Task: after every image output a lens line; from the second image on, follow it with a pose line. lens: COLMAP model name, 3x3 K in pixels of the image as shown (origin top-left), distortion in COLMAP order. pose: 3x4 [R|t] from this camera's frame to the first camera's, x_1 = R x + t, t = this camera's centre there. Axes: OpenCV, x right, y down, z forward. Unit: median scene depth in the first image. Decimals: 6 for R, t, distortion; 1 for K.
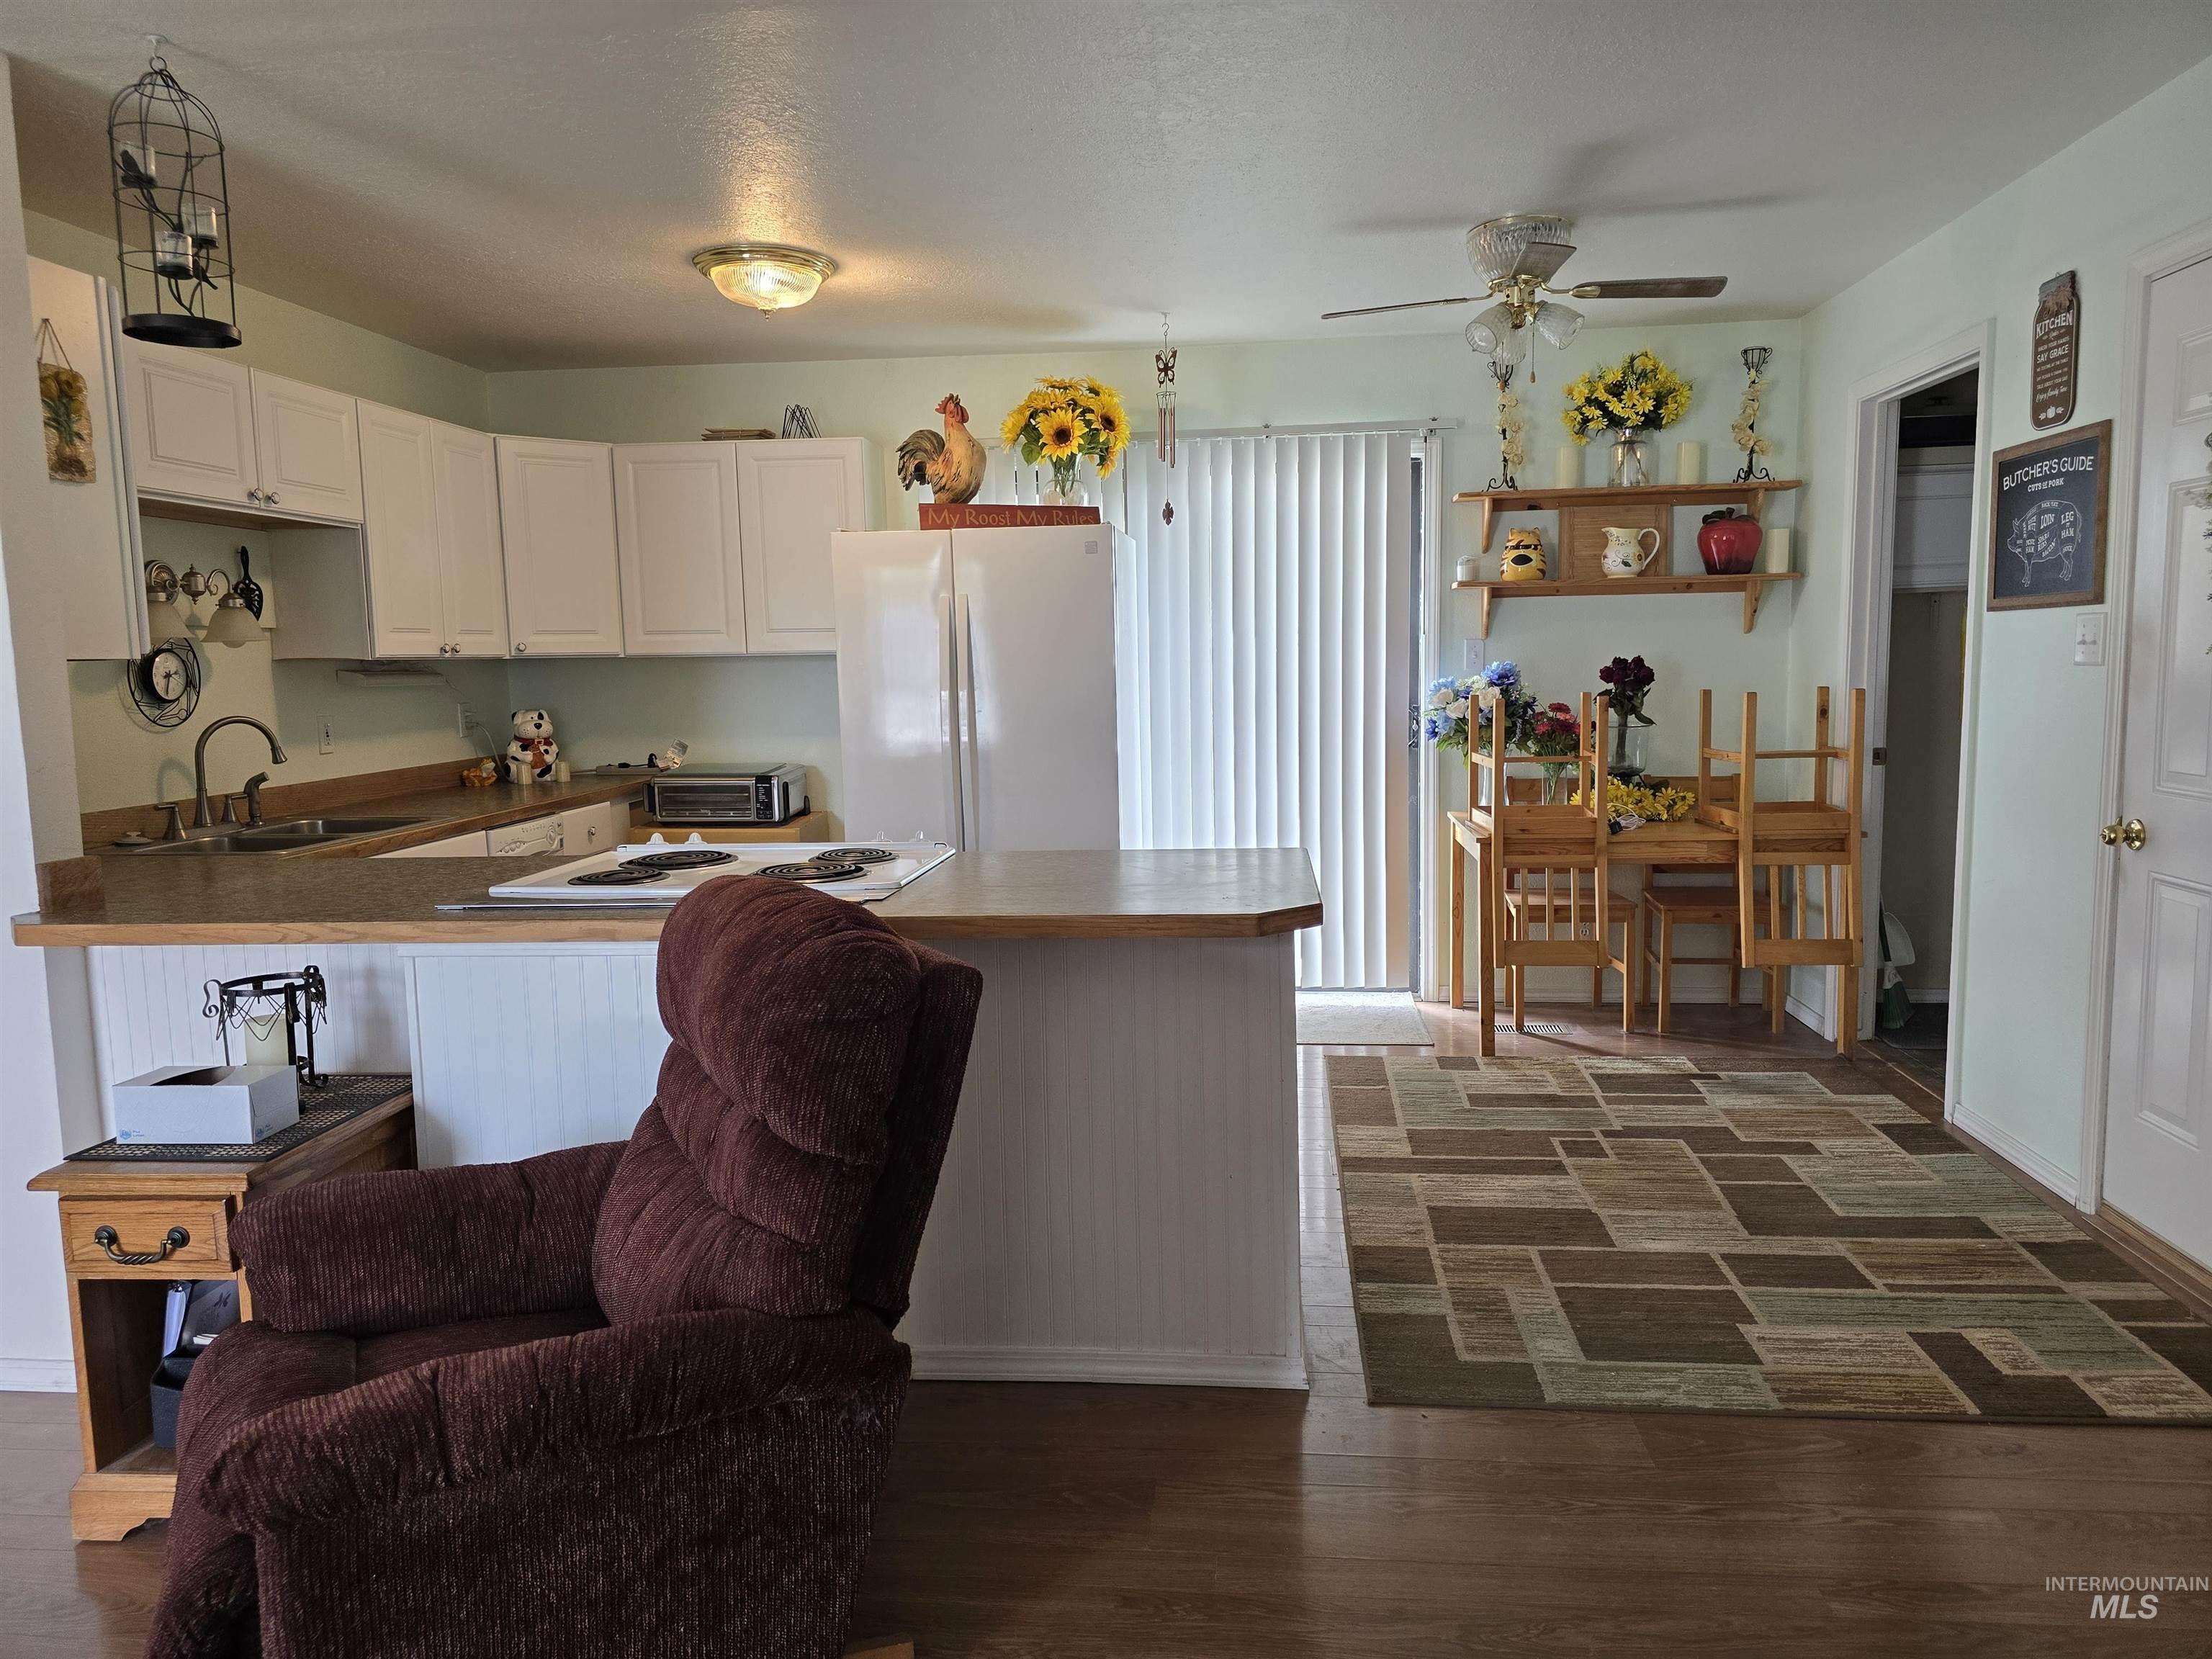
lens RADIAL K [[1476.2, 0, 1120.5], [0, 1476.2, 823.2], [0, 0, 1]] dist [0.067430, -0.062264]
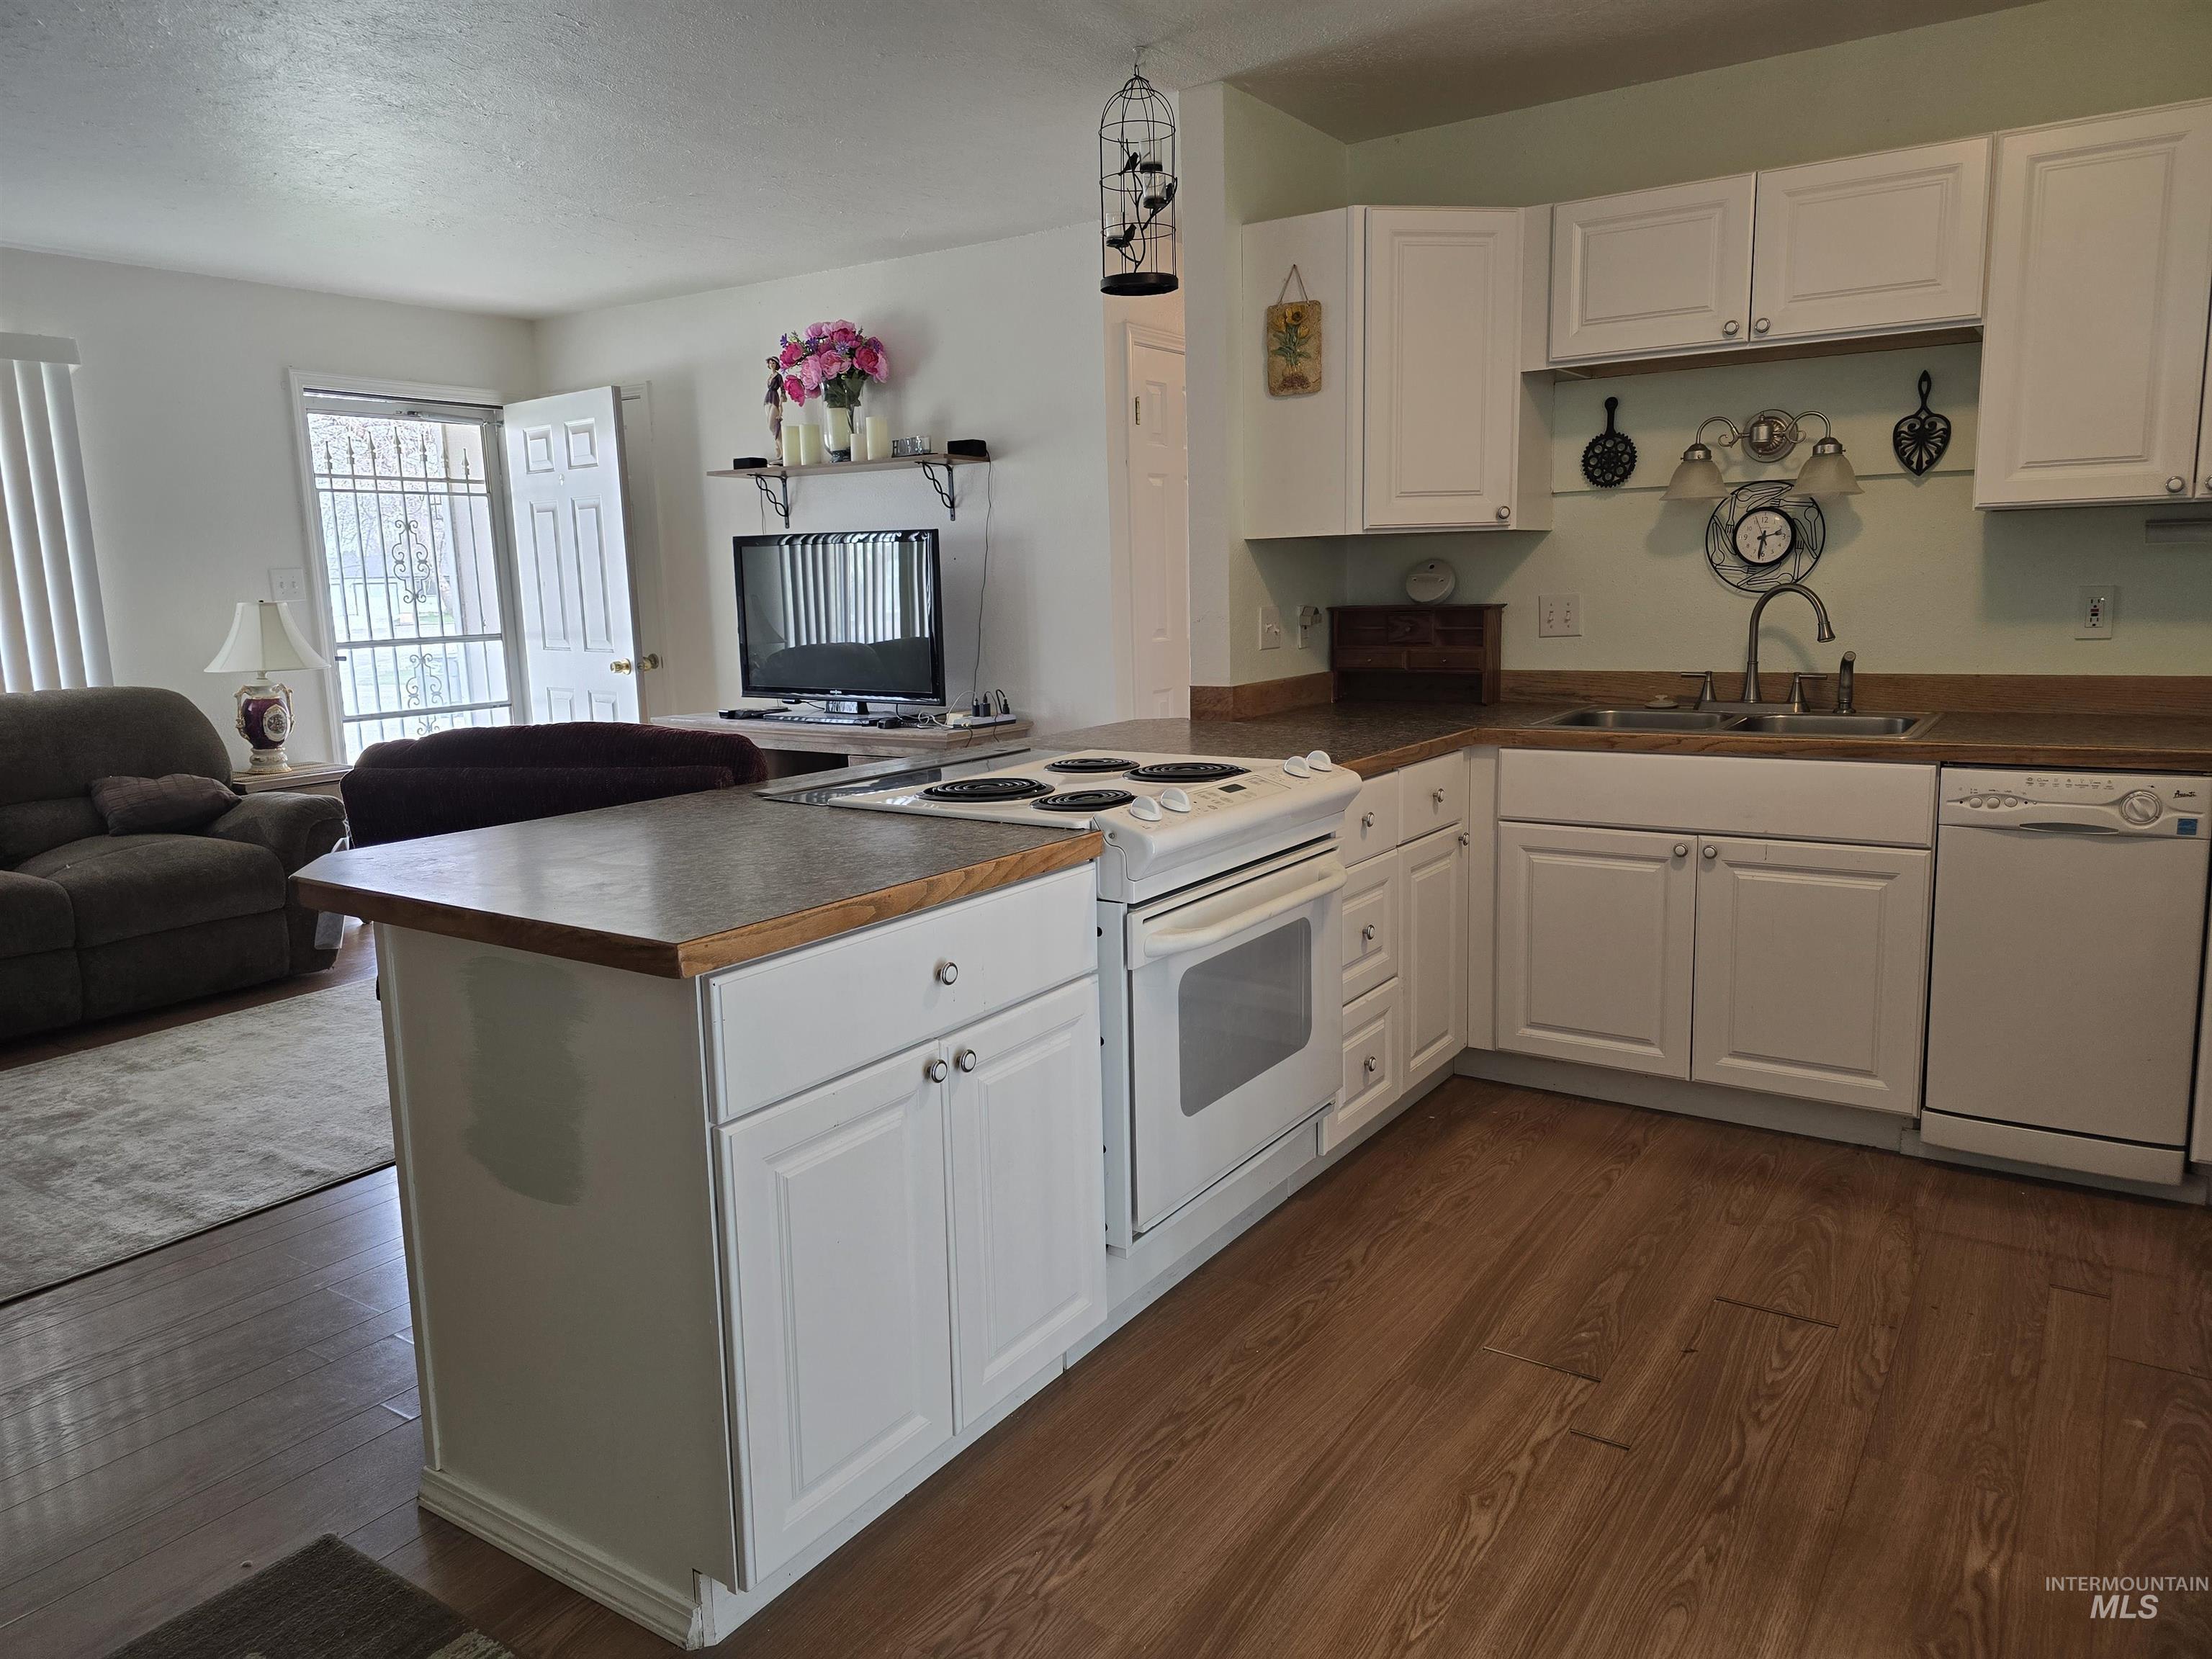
lens RADIAL K [[1476.2, 0, 1115.7], [0, 1476.2, 826.8], [0, 0, 1]] dist [0.067430, -0.062264]
pose [[-0.473630, 0.181153, -0.861892, 0.316597], [-0.063641, 0.969020, 0.238642, -0.098506], [0.878422, 0.167880, -0.447428, 0.898905]]
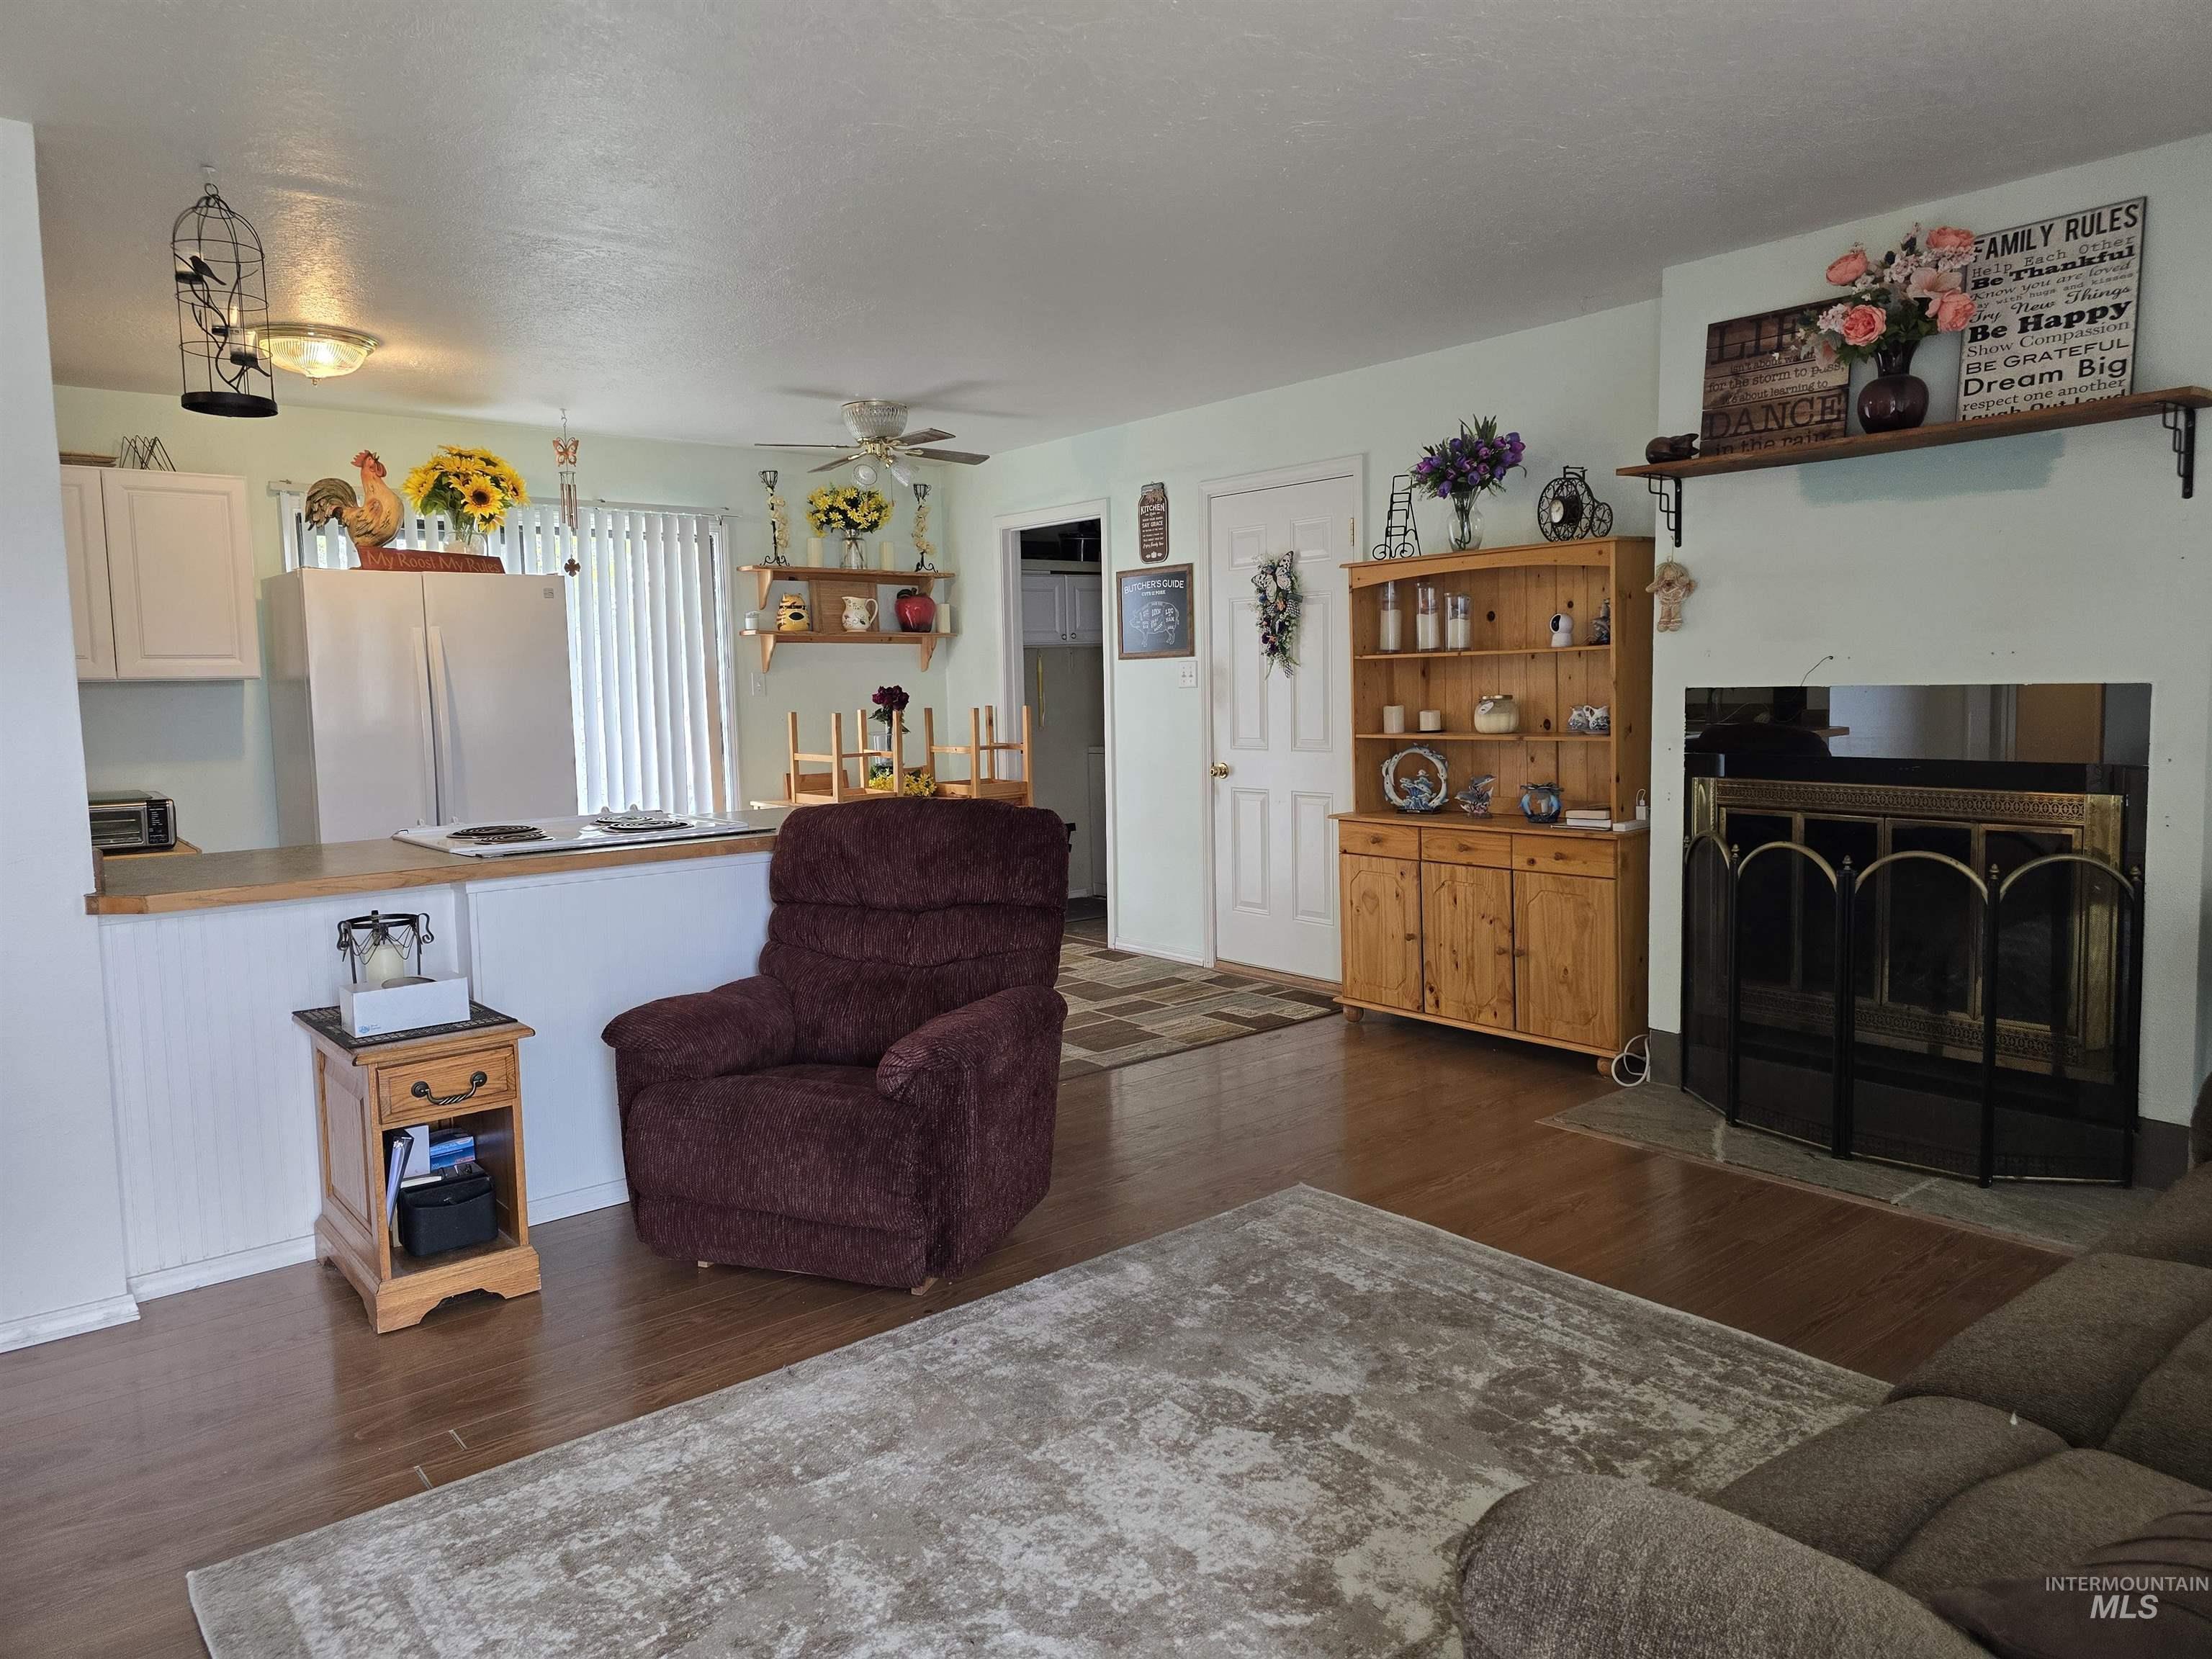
lens RADIAL K [[1476.2, 0, 1119.4], [0, 1476.2, 813.7], [0, 0, 1]] dist [0.067430, -0.062264]
pose [[0.705499, -0.058530, 0.706290, -0.548900], [0.085094, 0.996370, -0.002429, 0.038695], [-0.703584, 0.061815, 0.707918, -0.197999]]
